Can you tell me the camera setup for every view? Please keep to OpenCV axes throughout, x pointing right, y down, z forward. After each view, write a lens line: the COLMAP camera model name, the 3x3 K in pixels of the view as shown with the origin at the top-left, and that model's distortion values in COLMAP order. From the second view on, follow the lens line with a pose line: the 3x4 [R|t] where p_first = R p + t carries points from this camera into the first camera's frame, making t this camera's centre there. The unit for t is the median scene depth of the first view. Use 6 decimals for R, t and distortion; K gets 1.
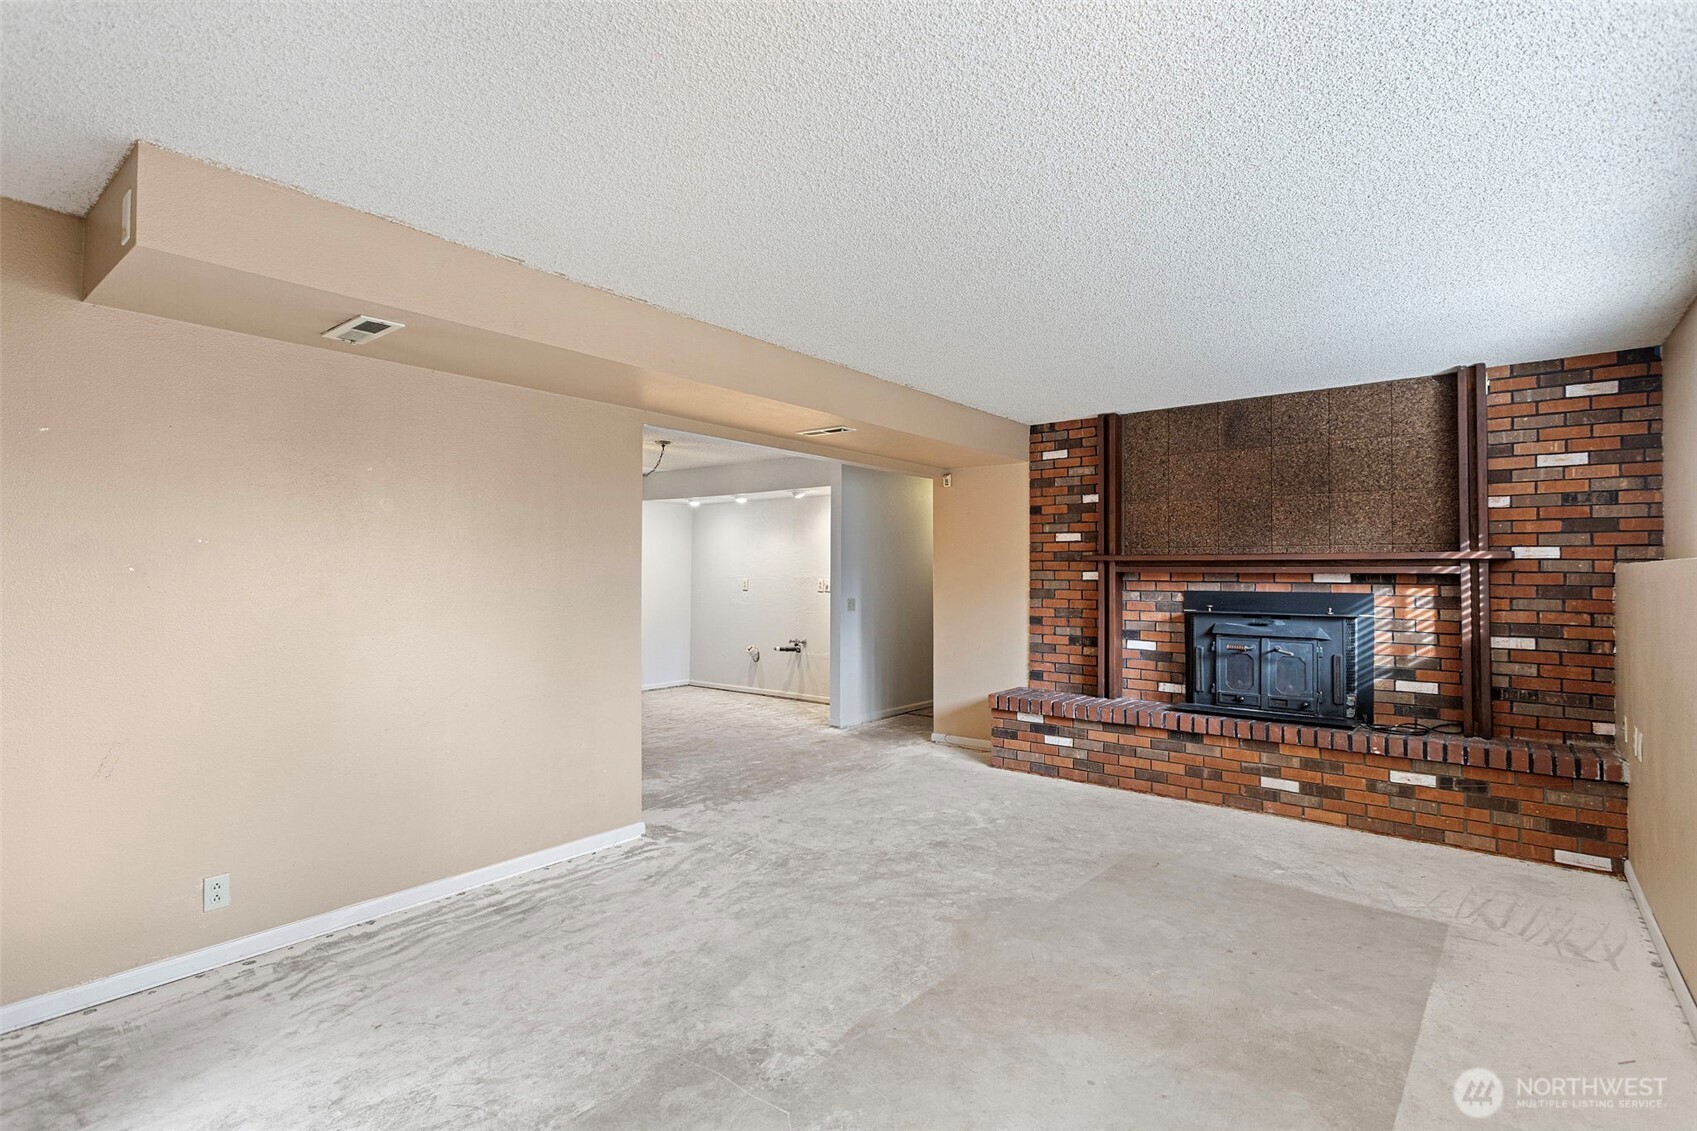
lens RADIAL K [[816.2, 0, 837.5], [0, 816.2, 562.1], [0, 0, 1]] dist [0.001706, -0.001039]
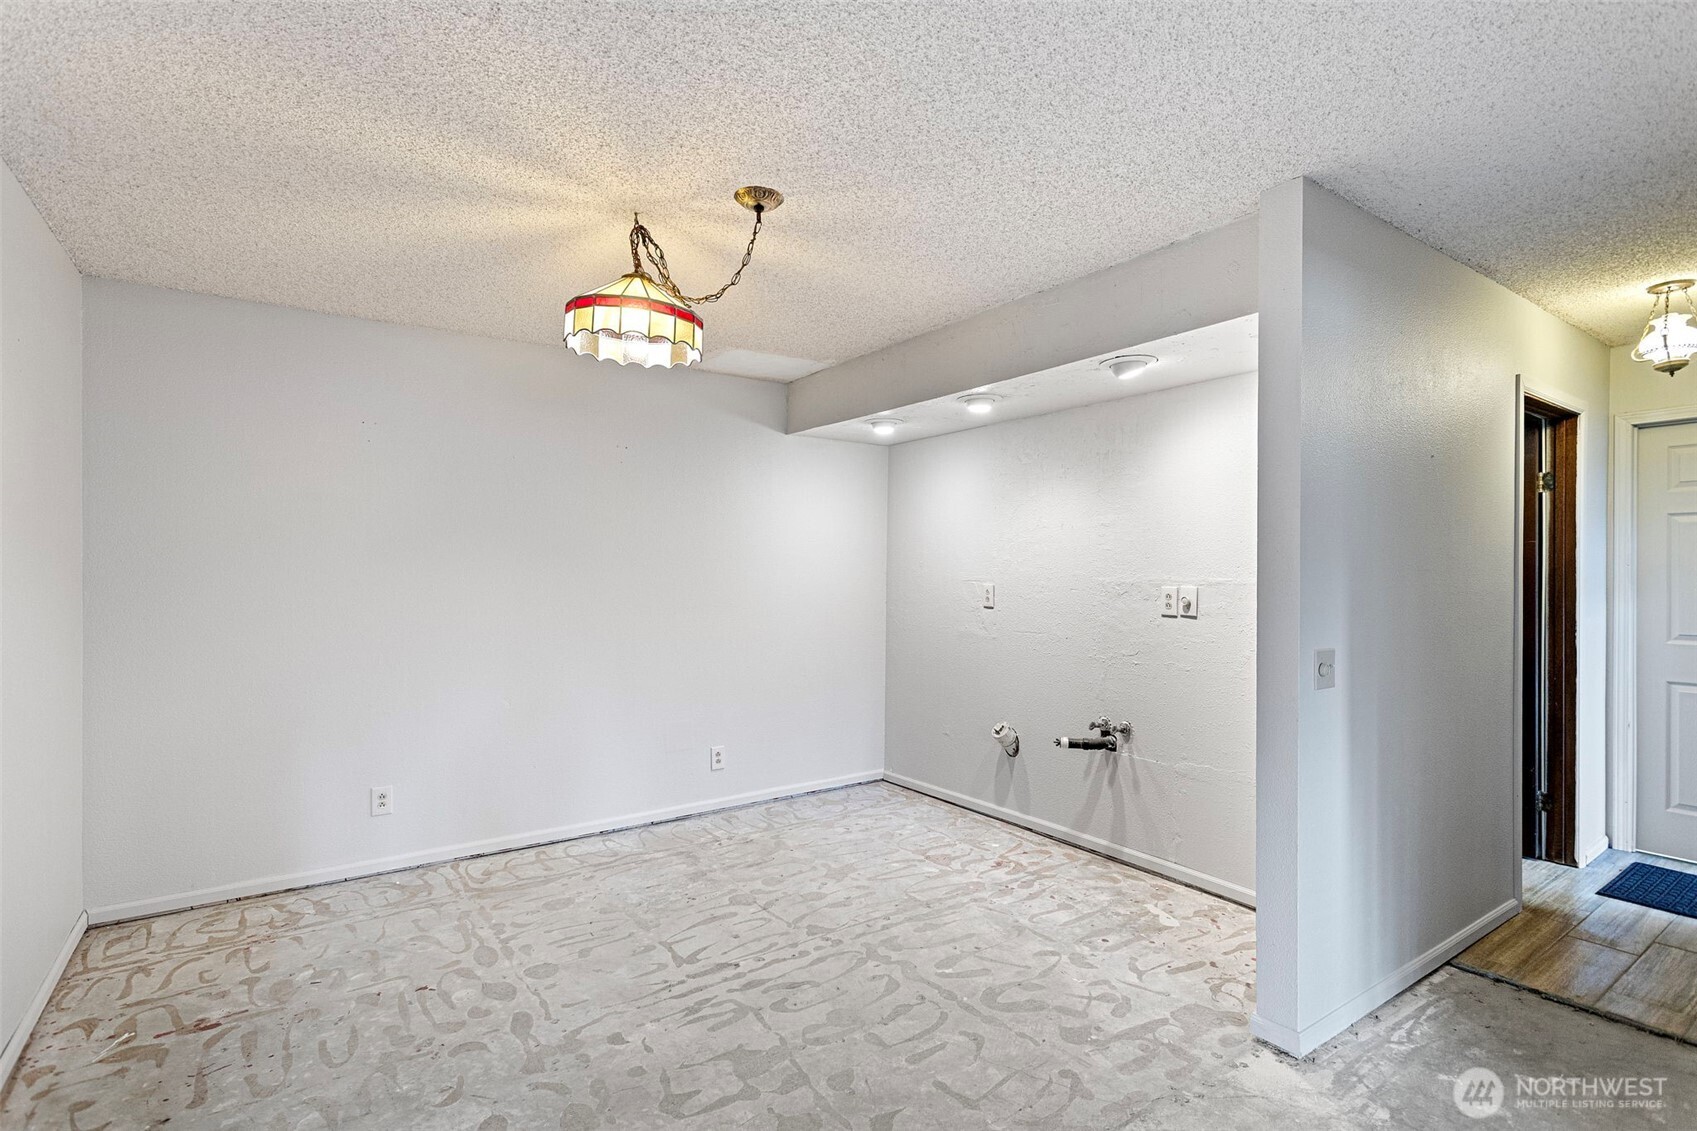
lens RADIAL K [[816.2, 0, 839.0], [0, 816.2, 565.2], [0, 0, 1]] dist [0.001706, -0.001039]
pose [[0.958362, -0.000717, -0.285555, -0.062885], [0.000942, 0.999999, 0.000651, 0.009234], [0.285555, -0.000893, 0.958362, 0.534036]]
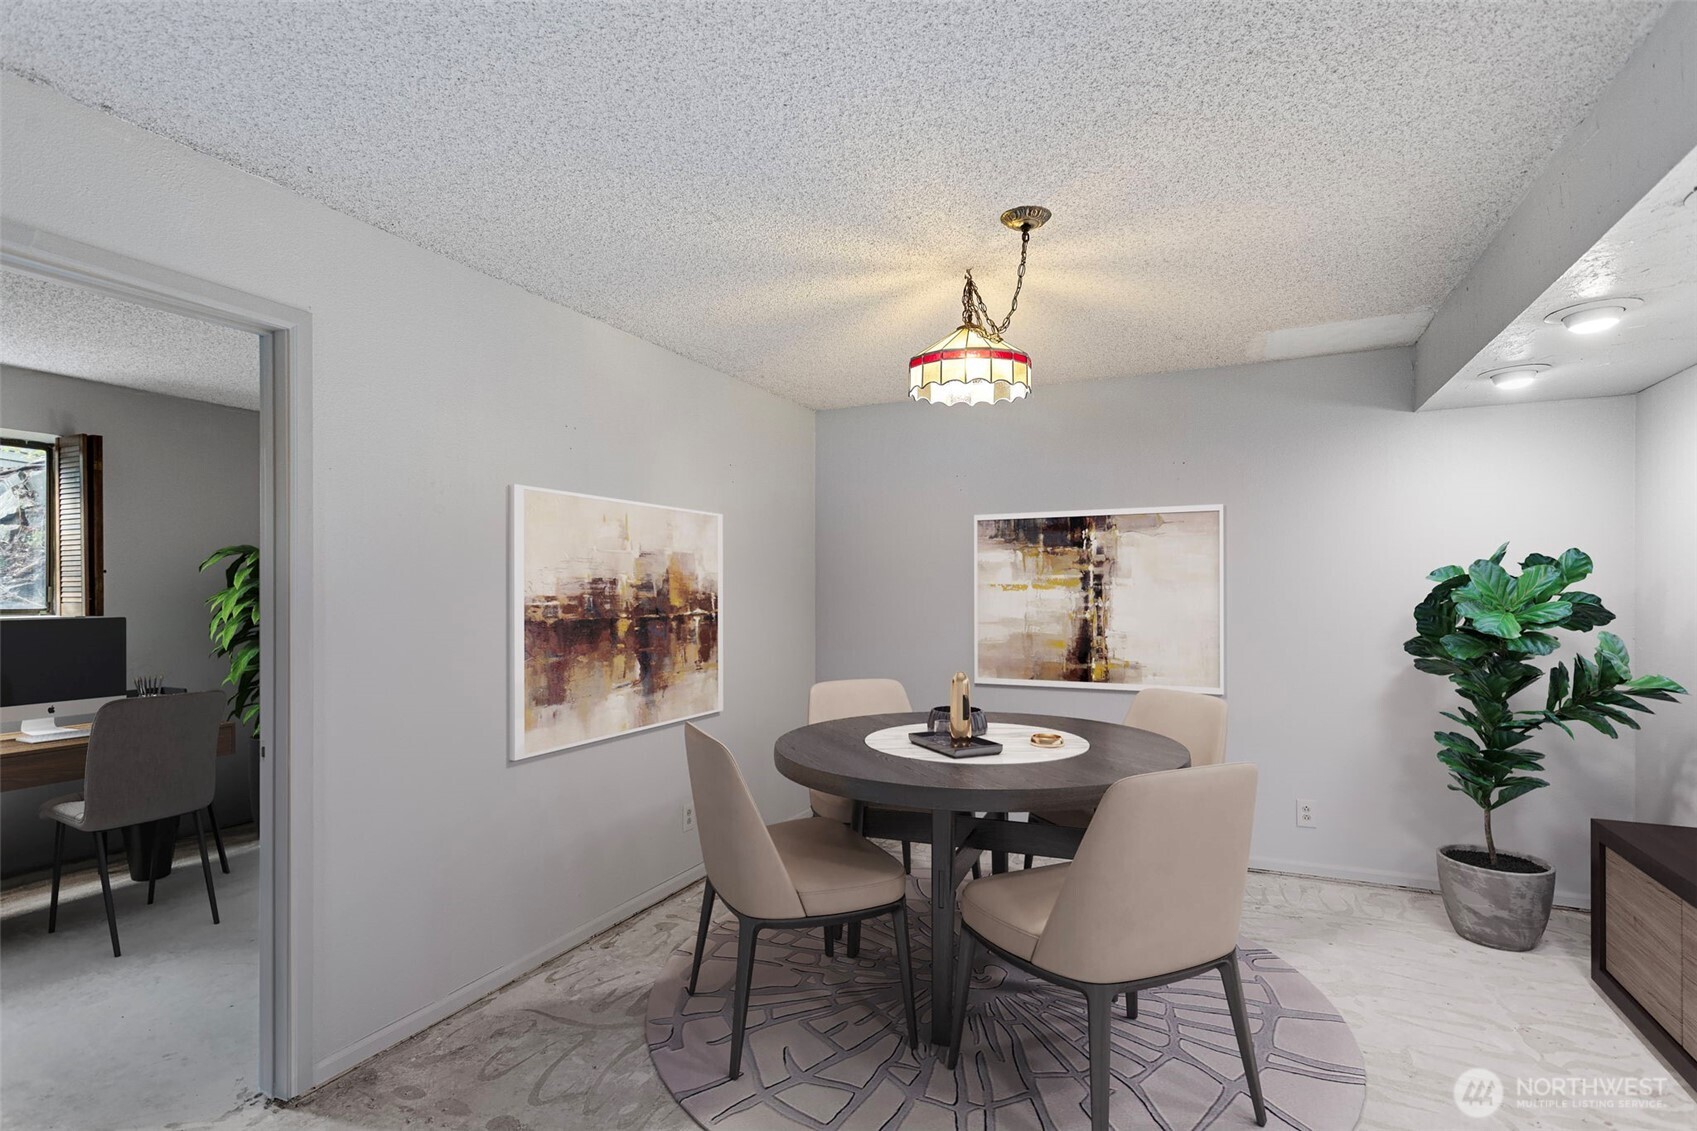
lens RADIAL K [[816.2, 0, 853.5], [0, 816.2, 580.7], [0, 0, 1]] dist [0.001706, -0.001039]
pose [[0.244391, -0.006334, -0.969656, 0.079099], [0.012272, 0.999919, -0.003438, 0.006024], [0.969599, -0.011059, 0.244448, 0.667644]]
